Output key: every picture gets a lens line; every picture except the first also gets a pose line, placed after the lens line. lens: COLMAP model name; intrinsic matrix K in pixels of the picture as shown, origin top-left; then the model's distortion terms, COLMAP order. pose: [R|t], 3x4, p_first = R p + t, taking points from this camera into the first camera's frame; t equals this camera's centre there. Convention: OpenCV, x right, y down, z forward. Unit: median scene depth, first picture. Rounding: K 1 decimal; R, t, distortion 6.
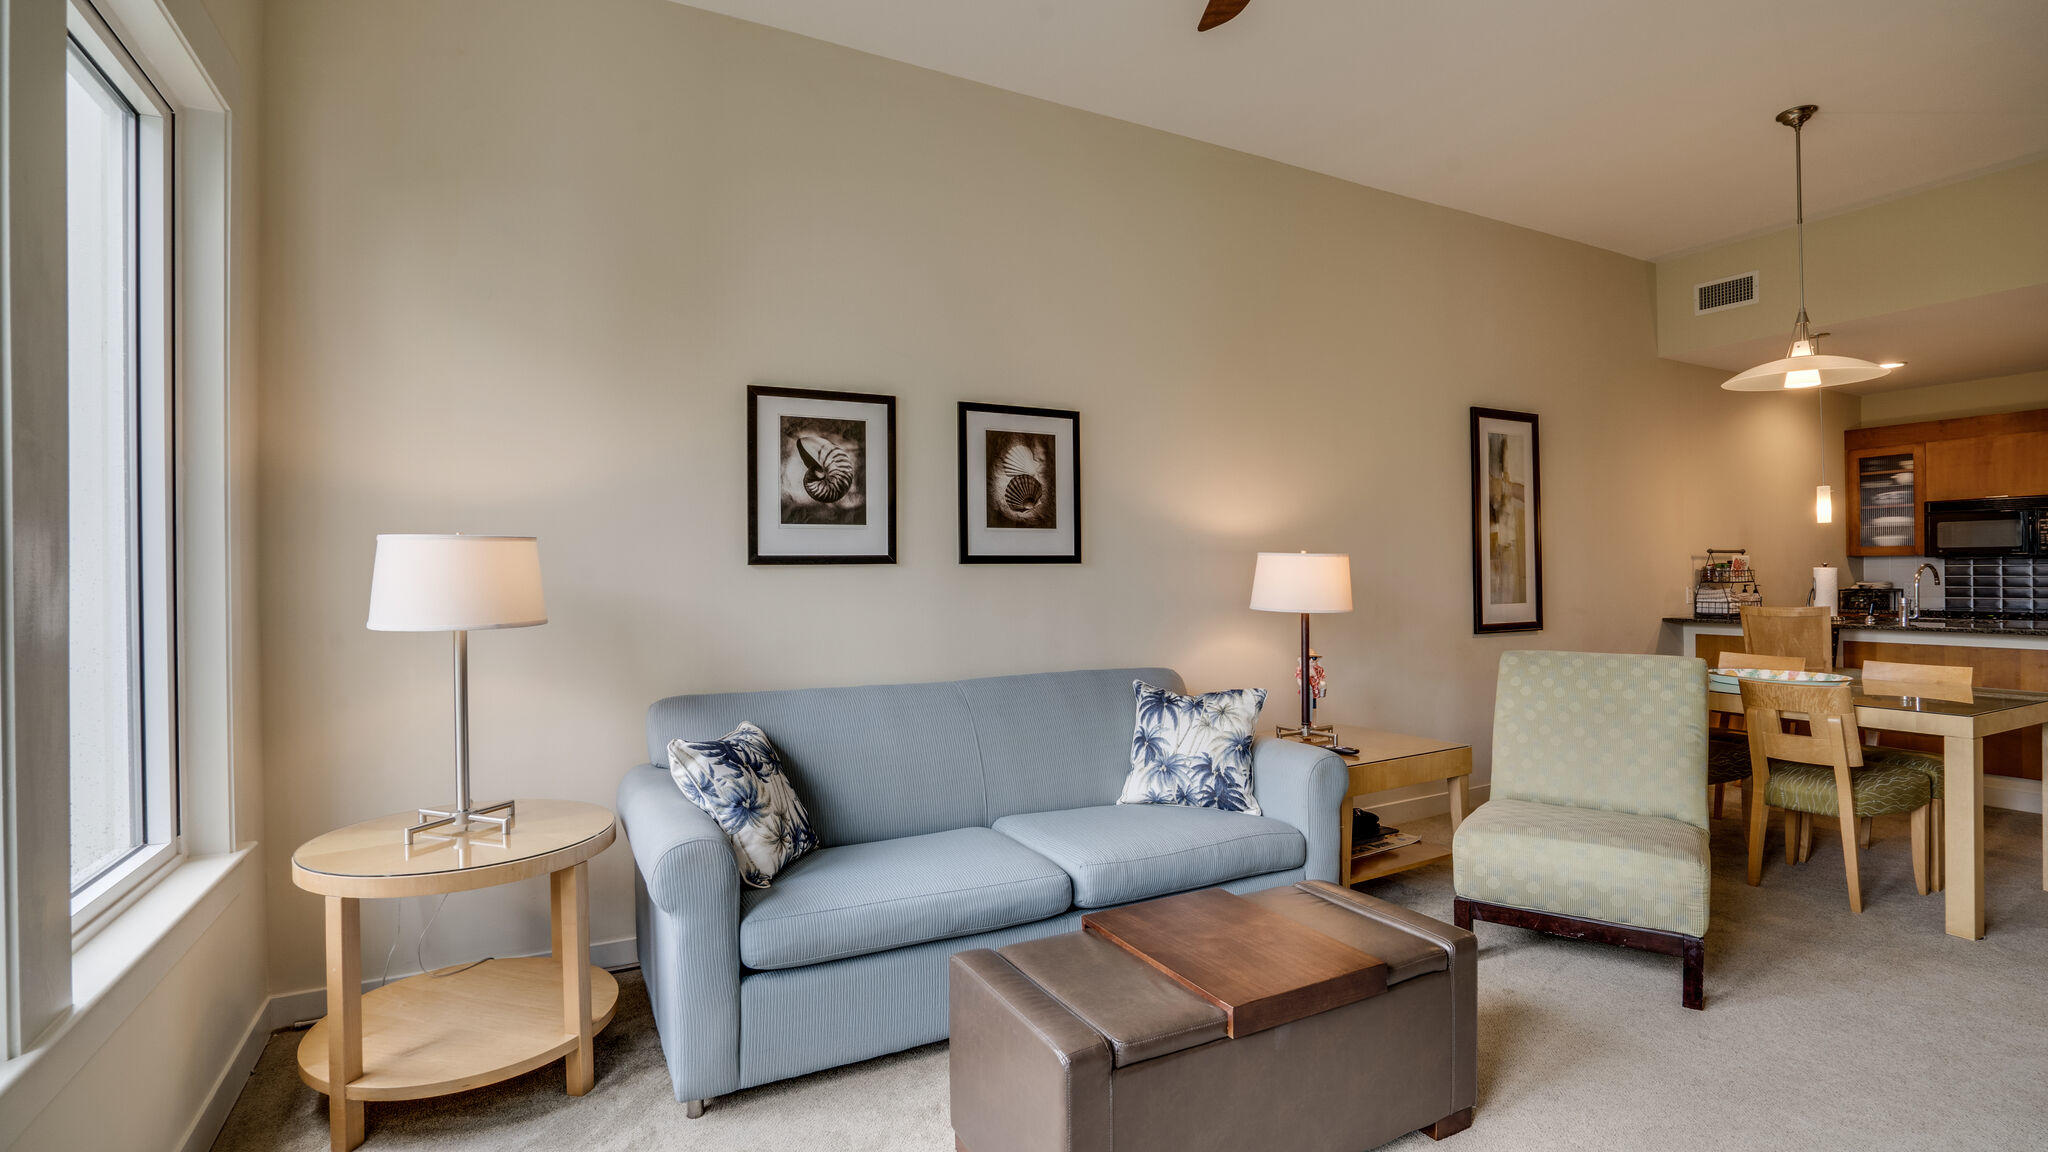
lens RADIAL K [[955.7, 0, 1018.4], [0, 955.7, 574.8], [0, 0, 1]] dist [-0.059894, 0.023804]
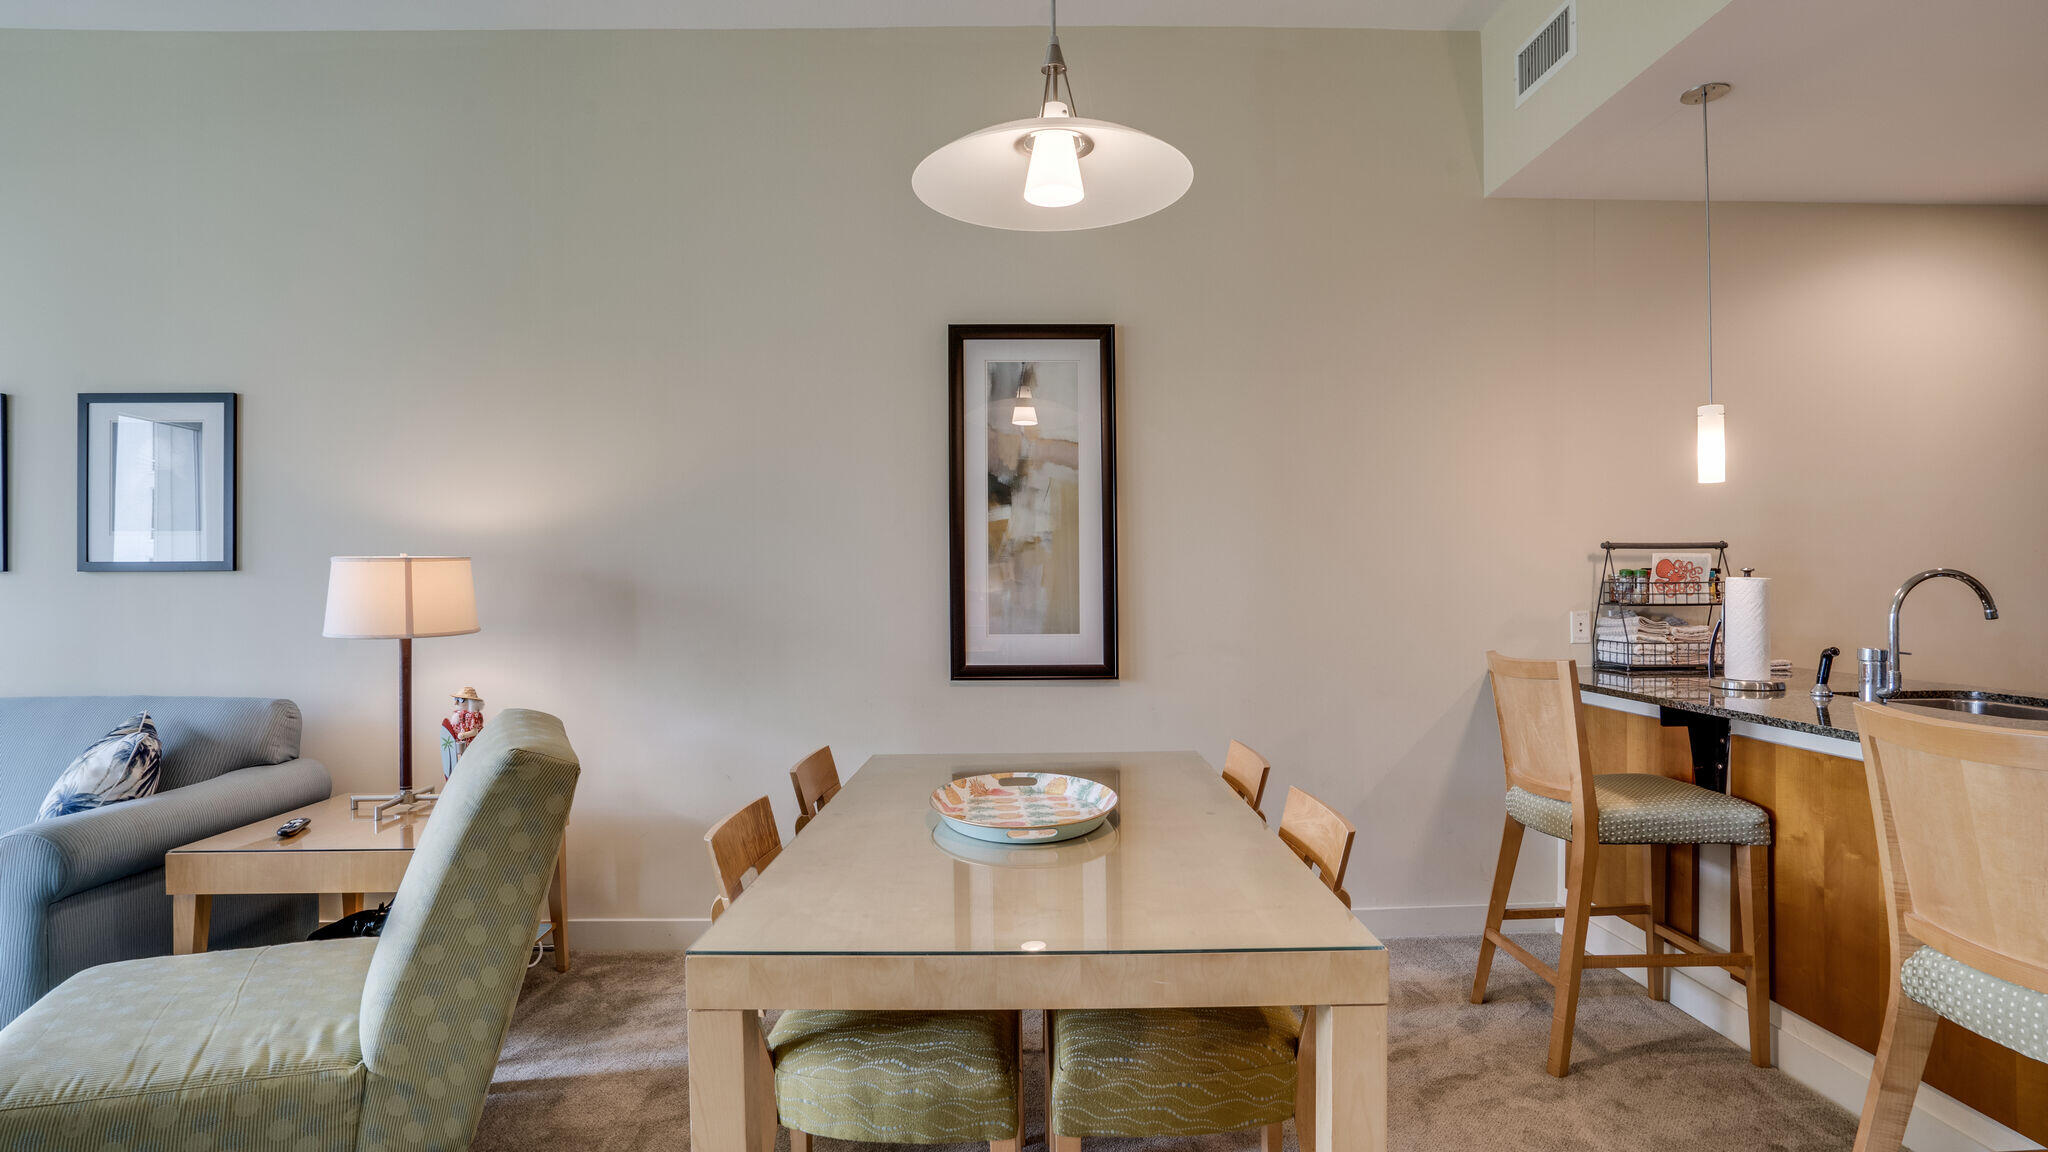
lens RADIAL K [[991.6, 0, 1022.6], [0, 991.6, 580.0], [0, 0, 1]] dist [-0.052392, 0.021796]
pose [[0.892164, 0.004016, -0.451693, 1.018449], [-0.004472, 0.999990, 0.000057, -0.006304], [0.451689, 0.001969, 0.892173, 0.516912]]
